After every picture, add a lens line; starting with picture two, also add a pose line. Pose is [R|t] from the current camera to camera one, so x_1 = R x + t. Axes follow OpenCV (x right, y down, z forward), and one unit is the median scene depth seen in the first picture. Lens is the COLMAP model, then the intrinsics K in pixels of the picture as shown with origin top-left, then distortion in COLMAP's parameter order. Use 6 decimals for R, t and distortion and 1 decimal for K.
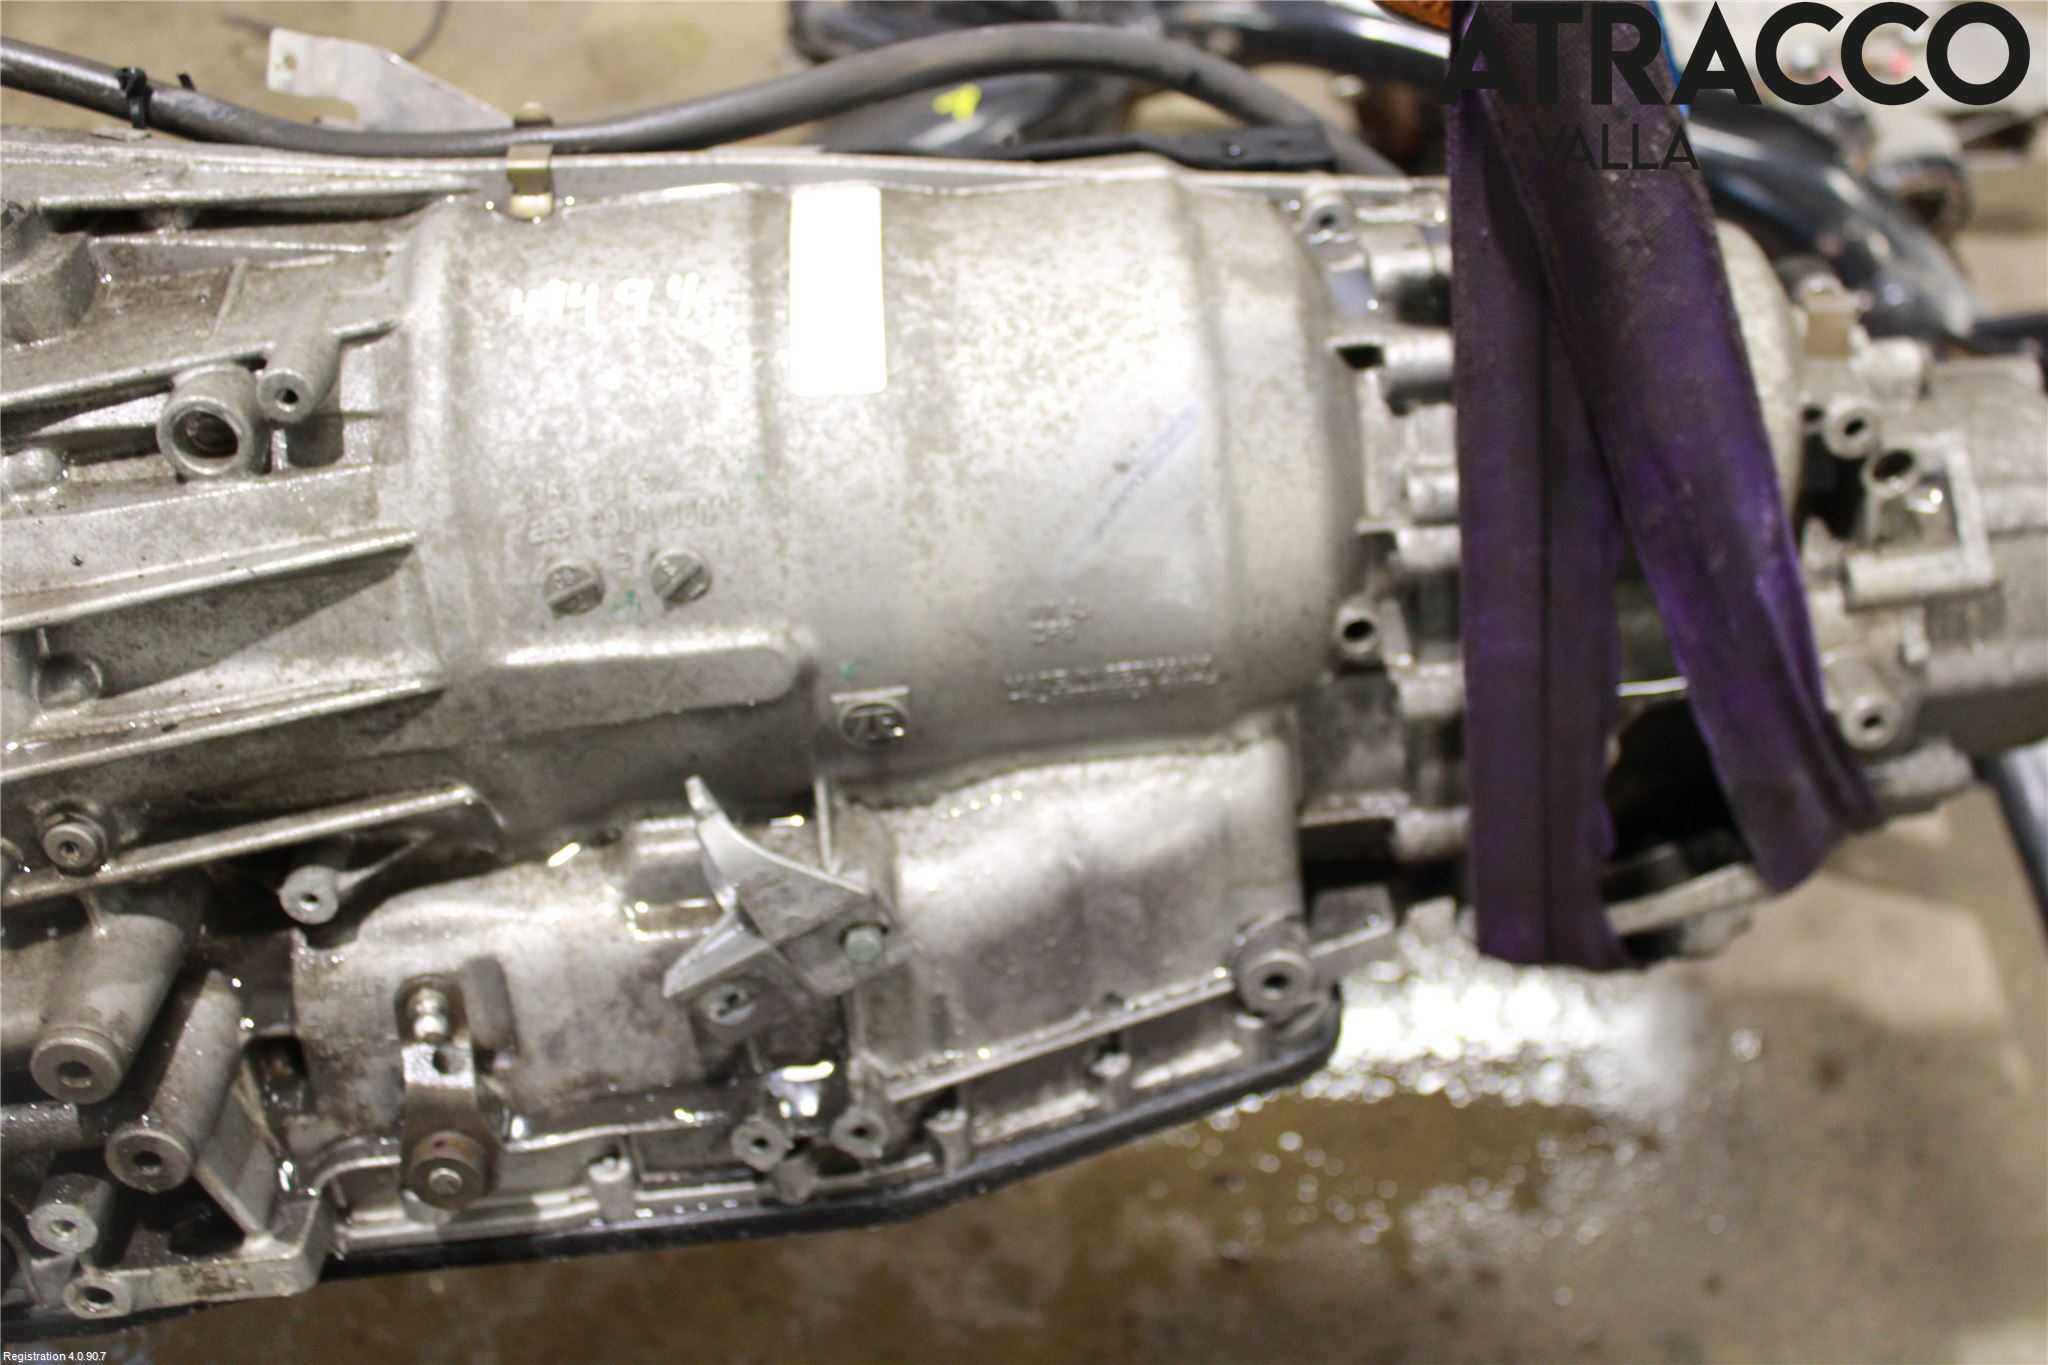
lens RADIAL K [[2268.1, 0, 1024.0], [0, 2268.1, 682.5], [0, 0, 1]] dist [-0.167511, 0.290158]
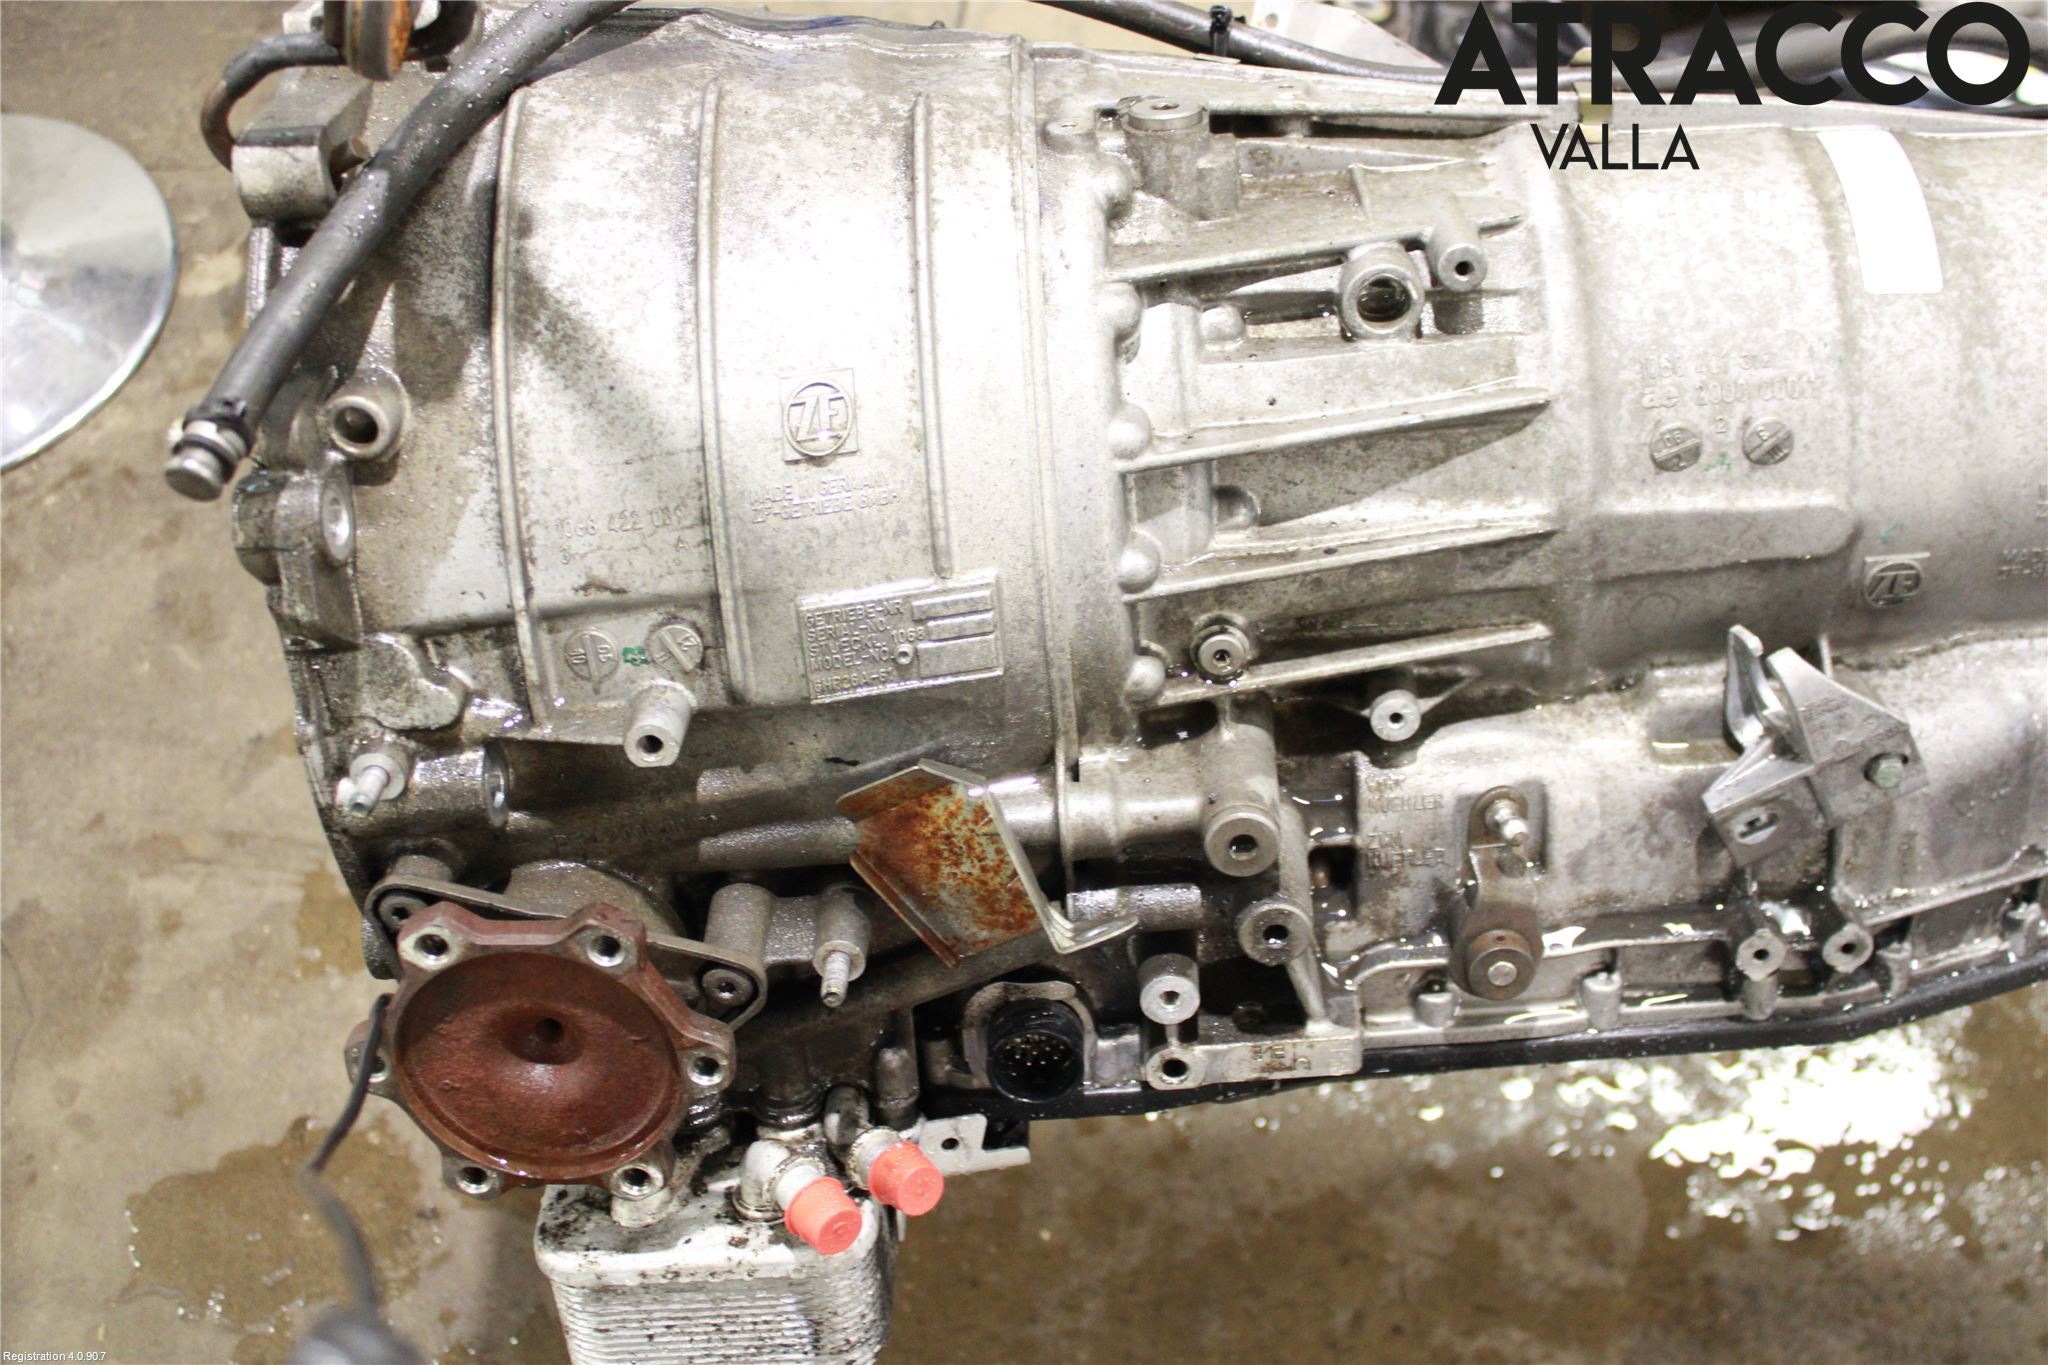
lens RADIAL K [[2298.4, 0, 1024.0], [0, 2298.4, 682.5], [0, 0, 1]] dist [-0.079709, 0.005968]
pose [[0.997613, 0.037689, -0.057856, -0.454865], [-0.040680, 0.997848, -0.051425, 0.150912], [0.055793, 0.053656, 0.997000, -0.186863]]
